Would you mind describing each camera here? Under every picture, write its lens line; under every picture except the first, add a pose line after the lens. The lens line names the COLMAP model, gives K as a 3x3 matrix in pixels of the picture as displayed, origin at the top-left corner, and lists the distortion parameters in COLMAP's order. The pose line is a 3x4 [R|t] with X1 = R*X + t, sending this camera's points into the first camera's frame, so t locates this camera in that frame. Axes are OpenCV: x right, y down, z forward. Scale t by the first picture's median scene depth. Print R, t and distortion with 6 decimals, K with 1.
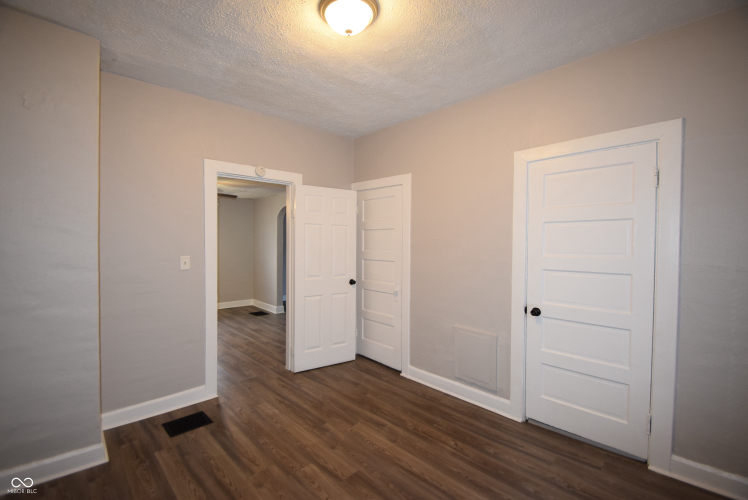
lens RADIAL K [[331.7, 0, 374.0], [0, 331.7, 250.0], [0, 0, 1]] dist [0.001648, -0.000598]
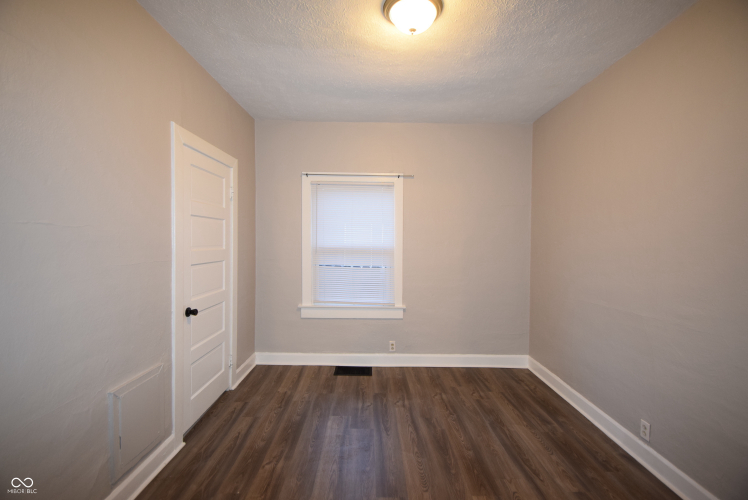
lens RADIAL K [[331.7, 0, 374.0], [0, 331.7, 250.0], [0, 0, 1]] dist [0.001648, -0.000598]
pose [[-0.721799, -0.039111, 0.690997, -0.559779], [-0.004352, 0.998639, 0.051978, -0.036185], [-0.692089, 0.034510, -0.720987, 1.447877]]
